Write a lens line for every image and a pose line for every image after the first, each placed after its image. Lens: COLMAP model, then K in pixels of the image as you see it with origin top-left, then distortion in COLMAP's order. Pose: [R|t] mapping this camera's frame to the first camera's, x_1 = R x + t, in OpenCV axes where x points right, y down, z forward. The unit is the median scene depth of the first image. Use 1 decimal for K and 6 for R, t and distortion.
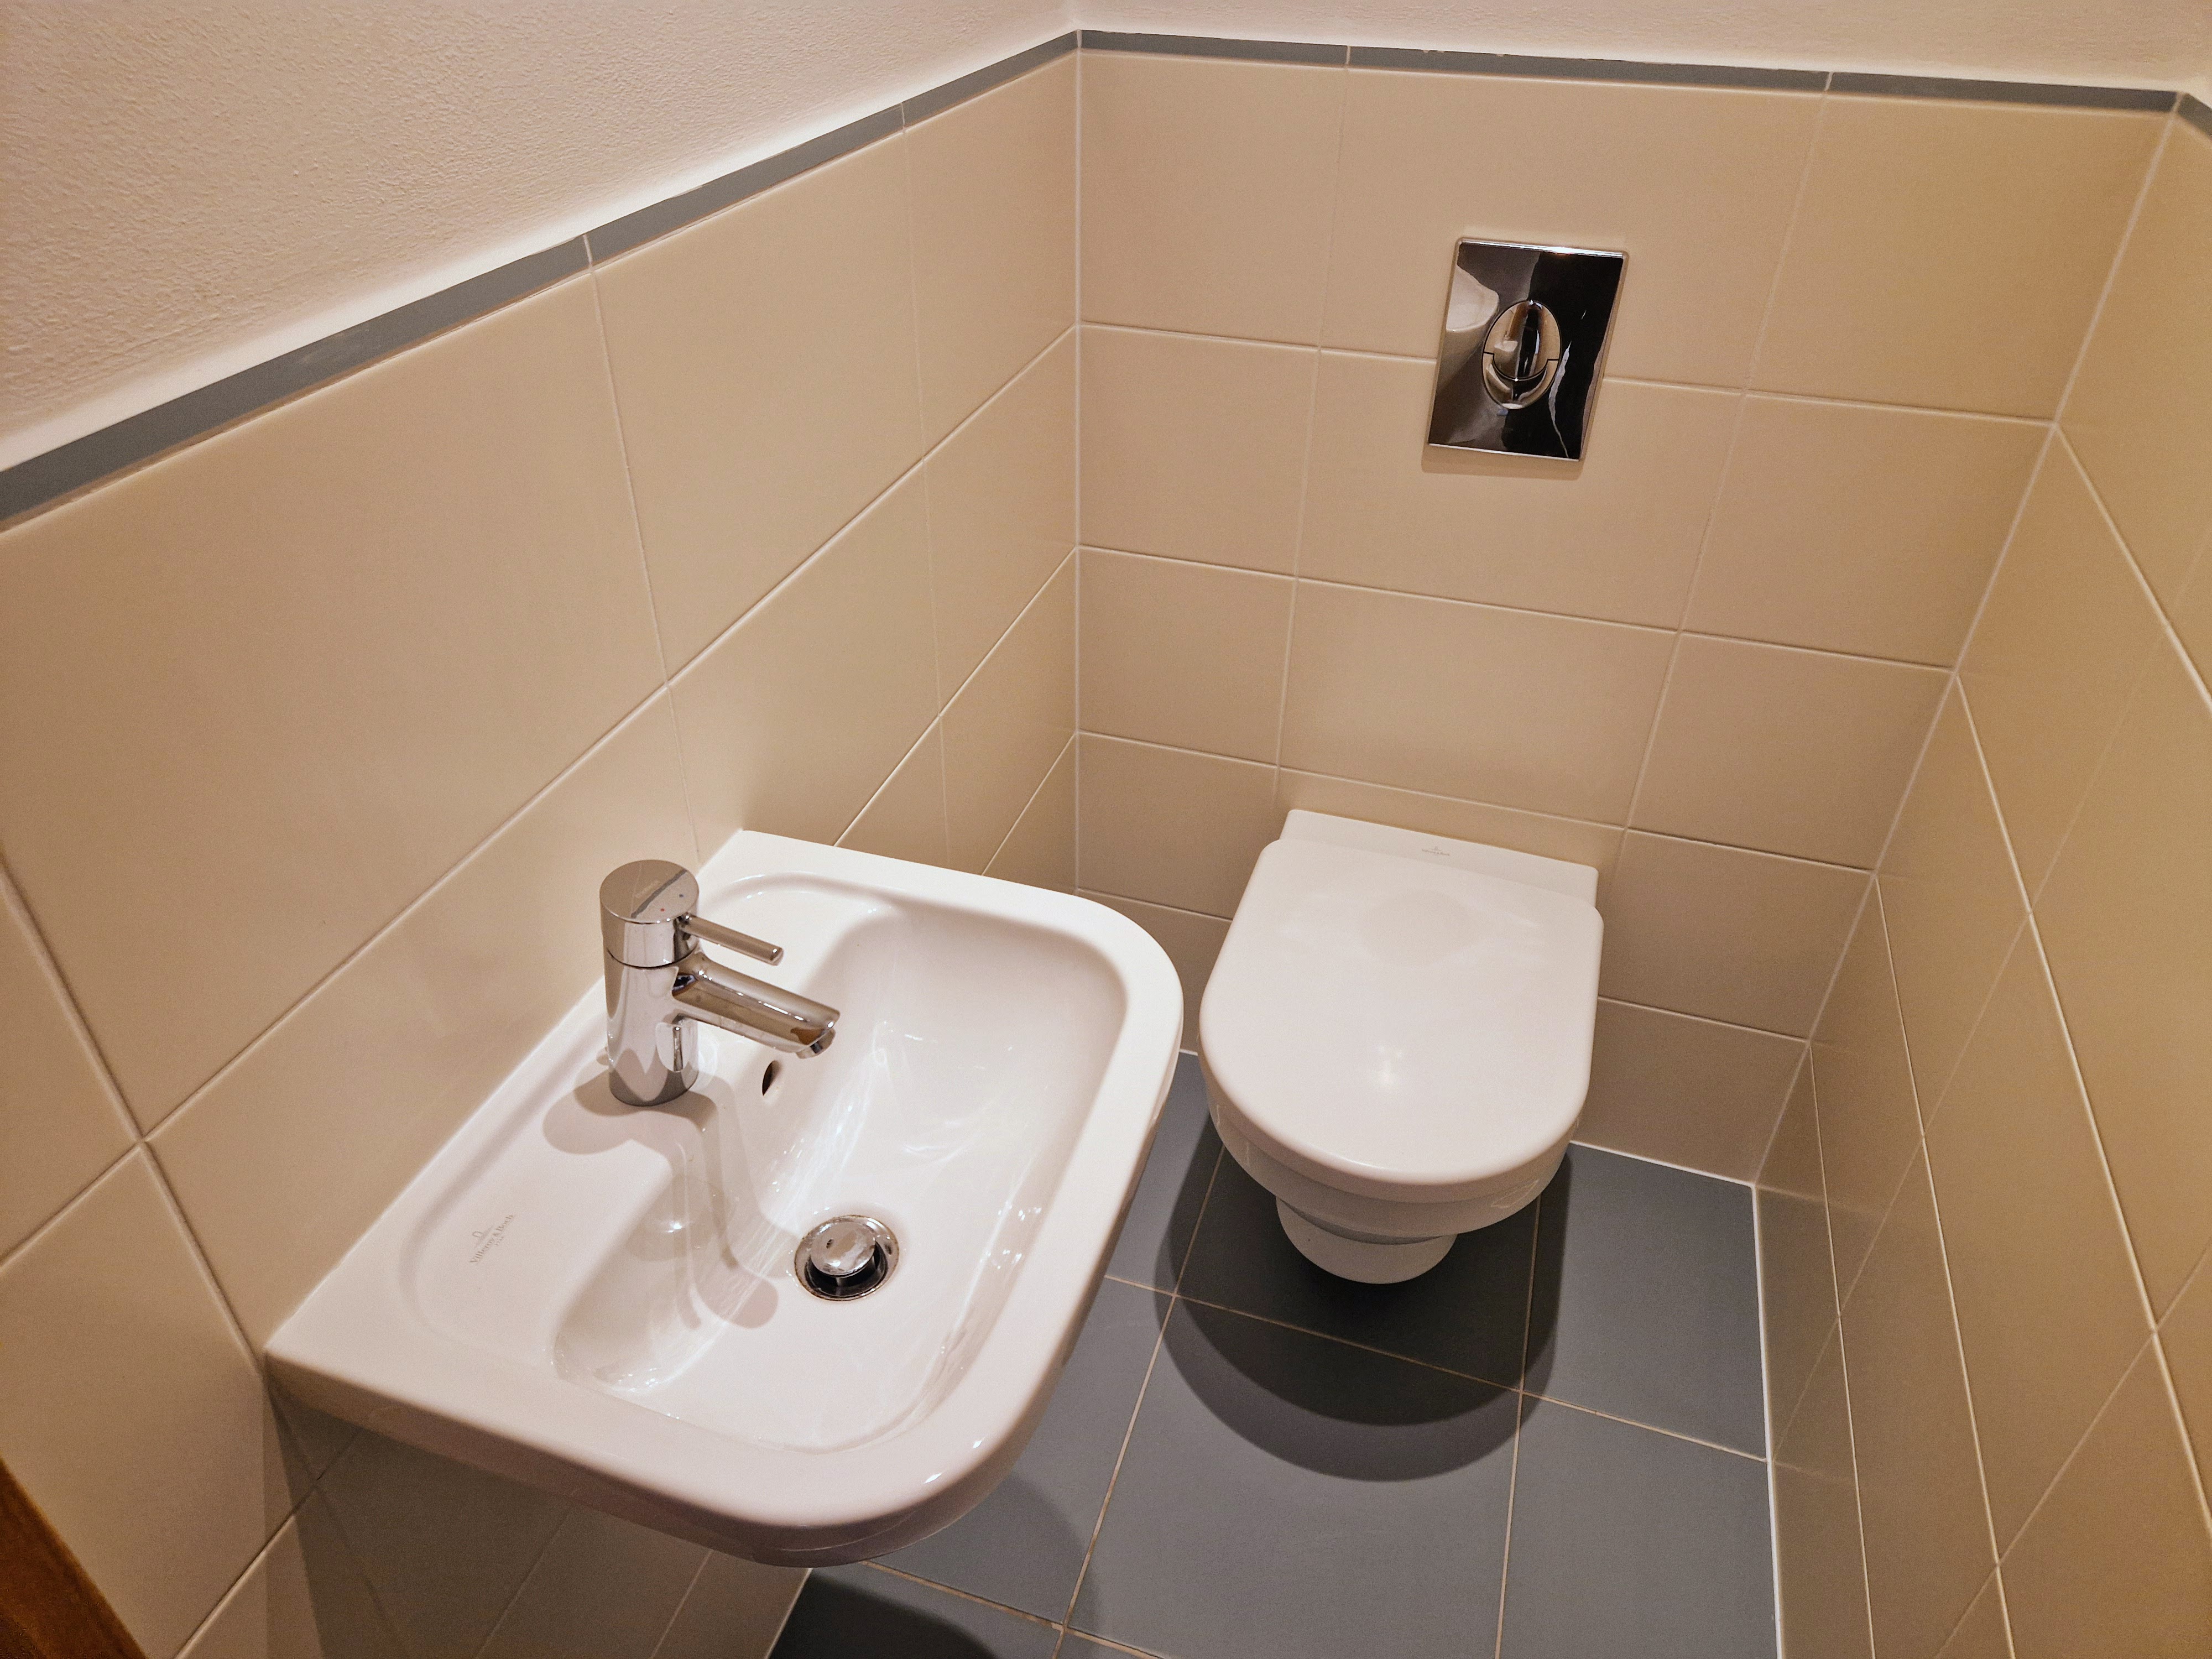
lens RADIAL K [[1479.2, 0, 1122.0], [0, 1479.2, 834.5], [0, 0, 1]] dist [0.075887, -0.065389]
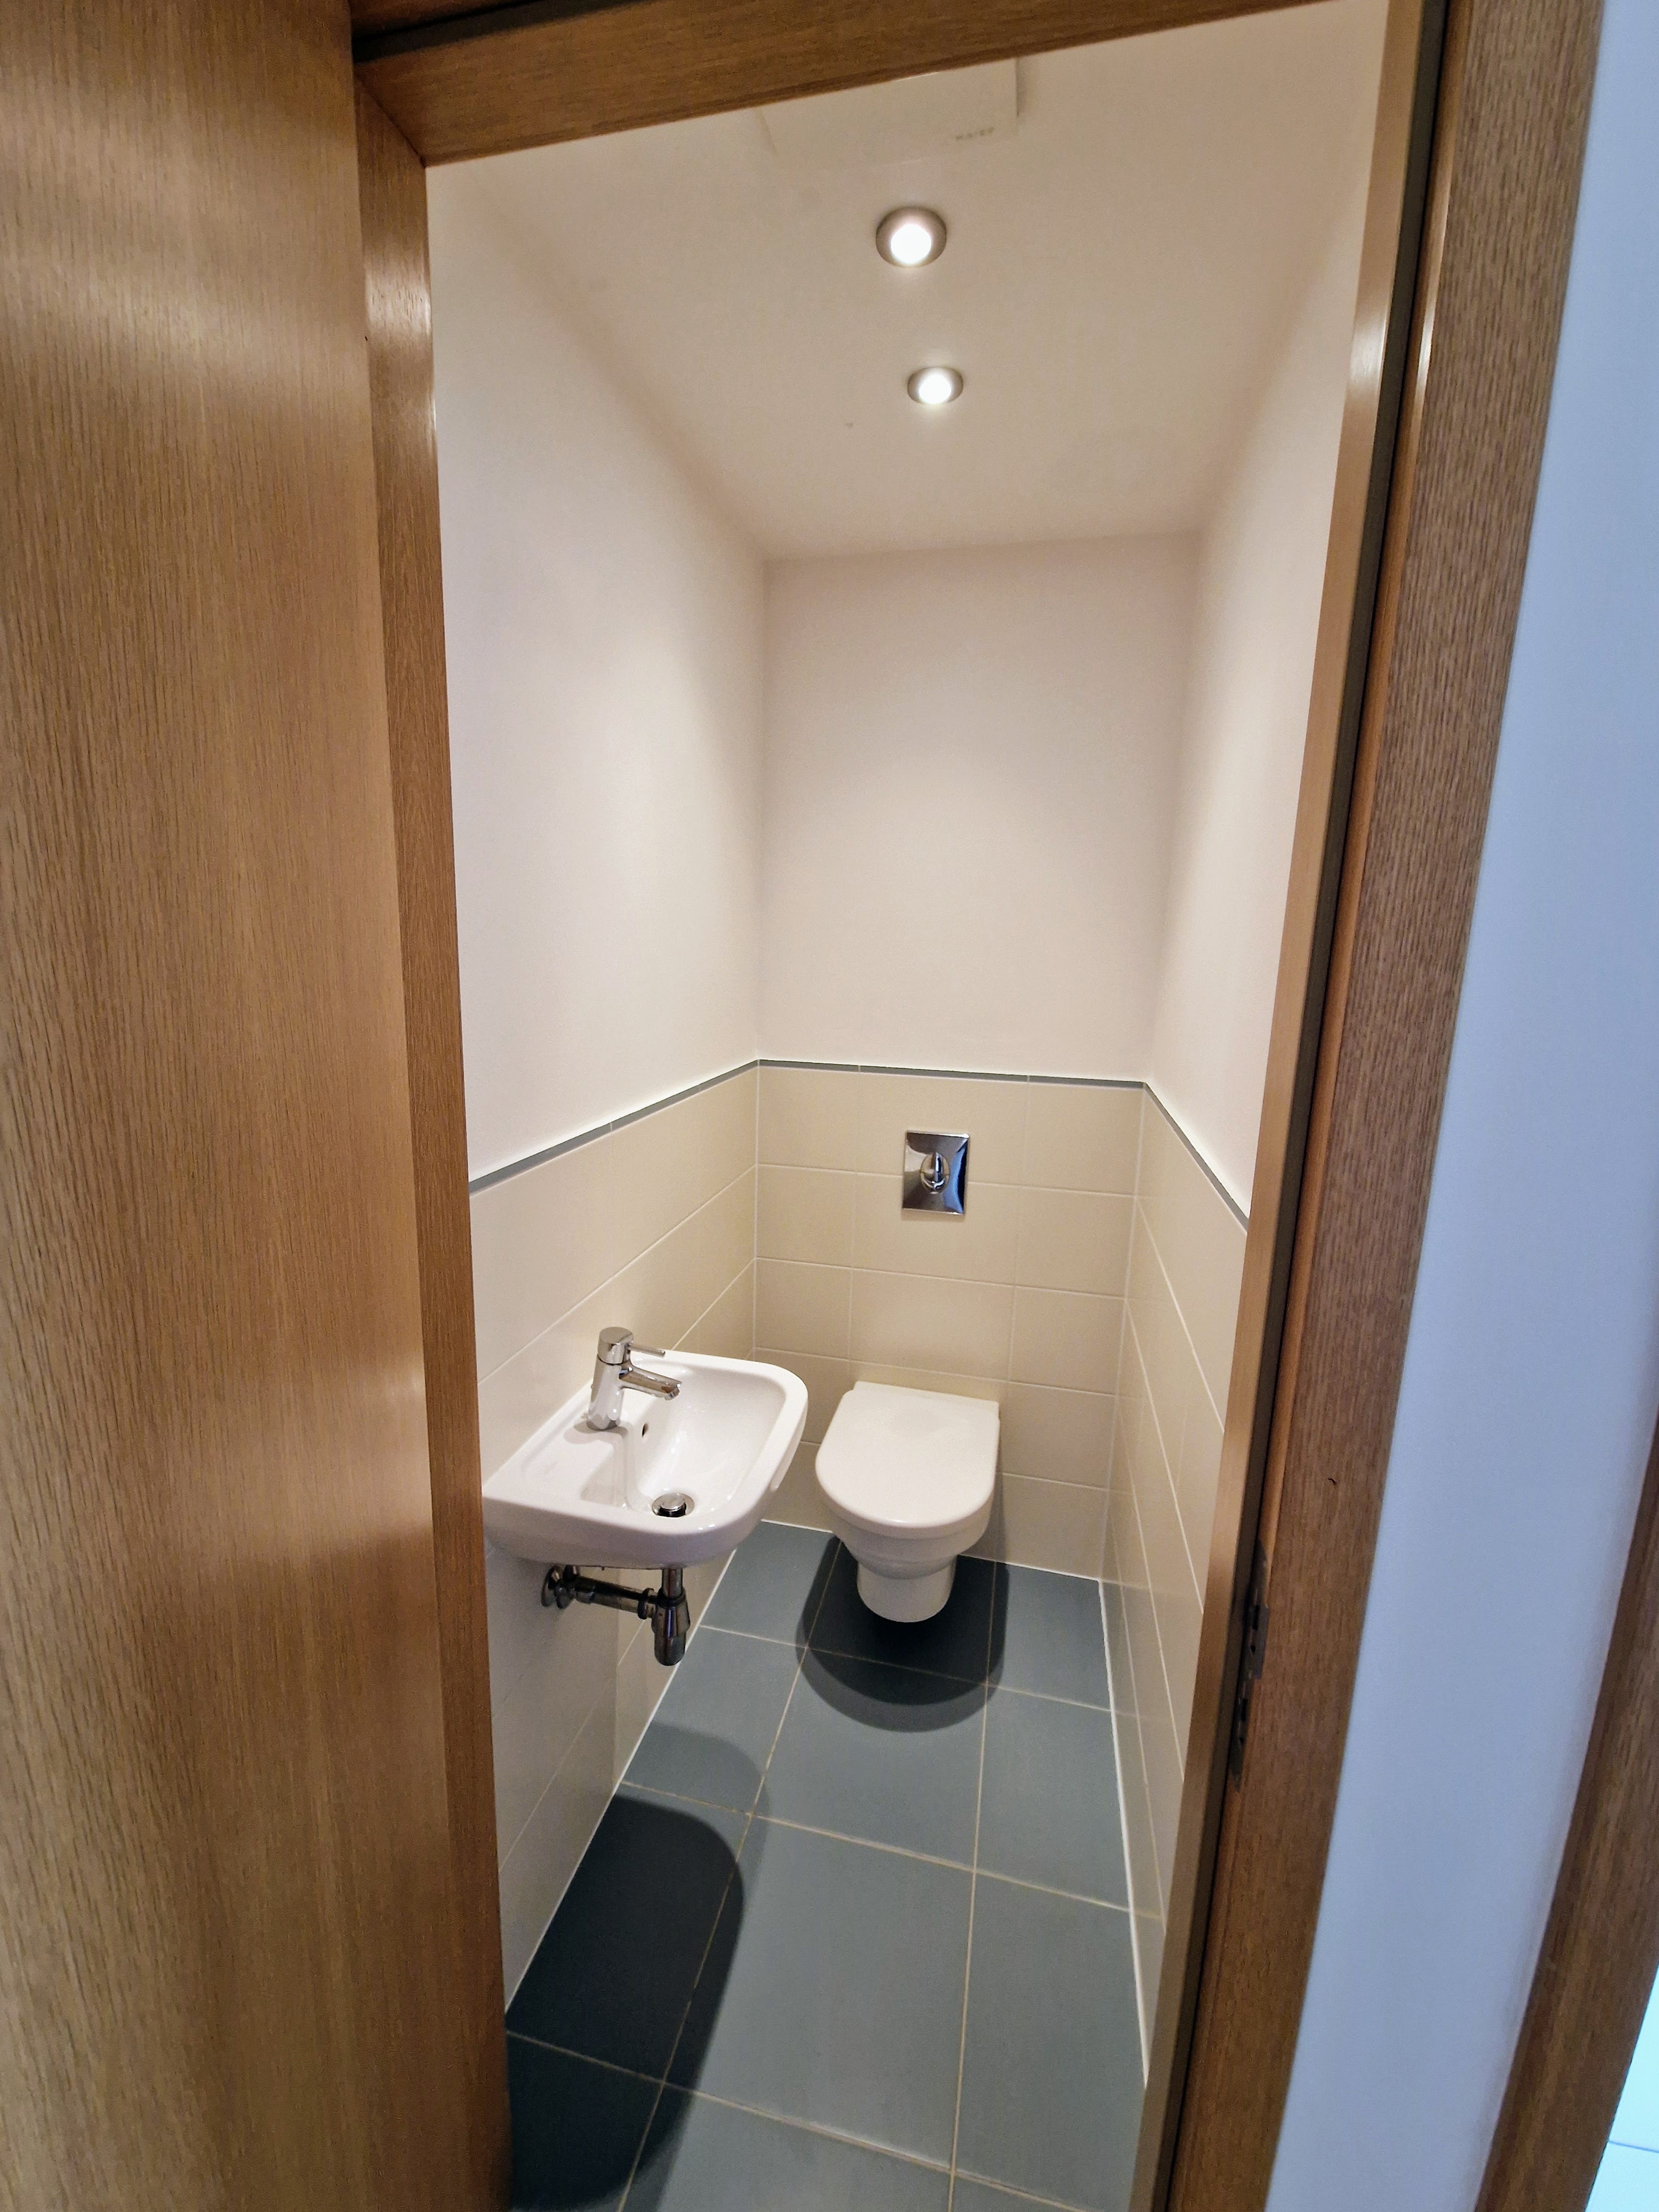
lens RADIAL K [[901.1, 0, 826.2], [0, 901.1, 1094.8], [0, 0, 1]] dist [-0.002205, -0.000123]
pose [[0.997526, 0.000298, 0.070291, -0.024830], [0.029929, 0.903017, -0.428561, 0.202284], [-0.063601, 0.429605, 0.900774, -0.407597]]
